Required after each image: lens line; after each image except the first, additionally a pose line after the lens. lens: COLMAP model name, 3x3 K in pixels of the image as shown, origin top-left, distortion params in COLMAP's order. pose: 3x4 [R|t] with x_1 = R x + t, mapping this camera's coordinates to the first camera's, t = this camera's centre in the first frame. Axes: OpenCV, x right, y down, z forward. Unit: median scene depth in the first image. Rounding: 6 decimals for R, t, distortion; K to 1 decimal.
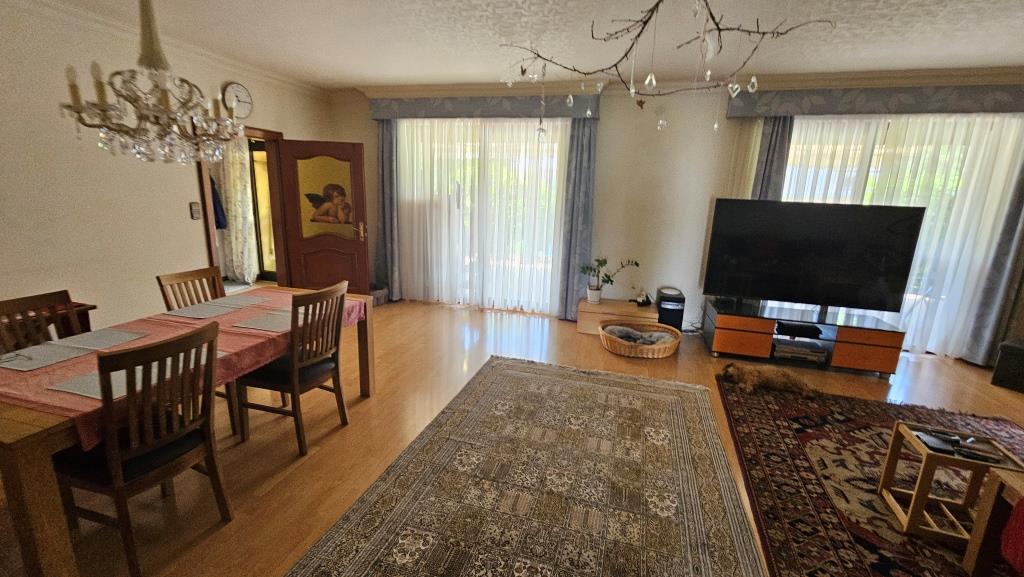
lens RADIAL K [[431.7, 0, 513.3], [0, 431.7, 287.1], [0, 0, 1]] dist [0.002336, 0.000930]
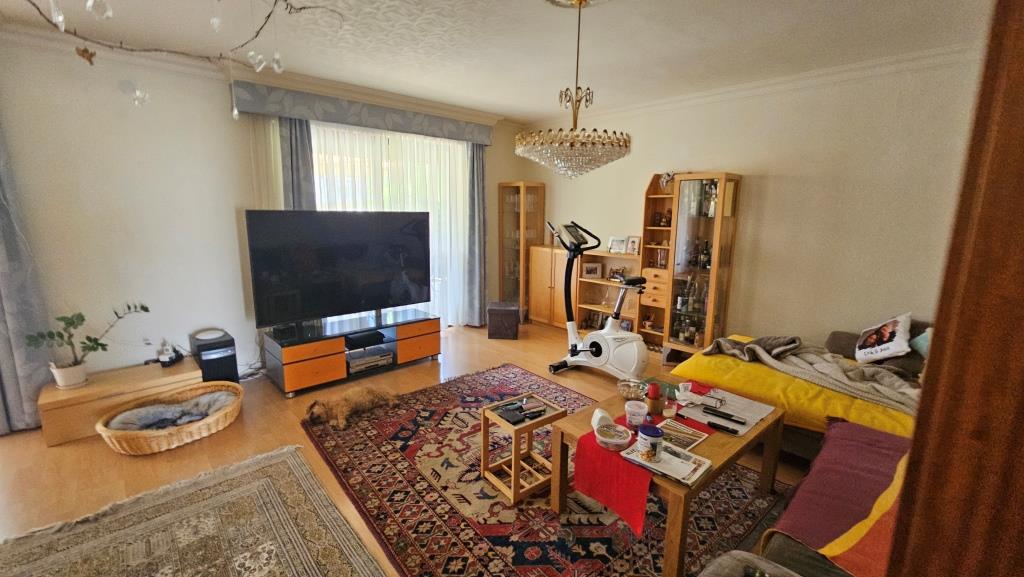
lens RADIAL K [[431.7, 0, 510.7], [0, 431.7, 288.4], [0, 0, 1]] dist [0.002336, 0.000930]
pose [[0.532339, -0.180612, 0.827039, 0.041287], [0.193367, 0.977089, 0.088916, -0.040053], [-0.824150, 0.112589, 0.555067, 0.167378]]
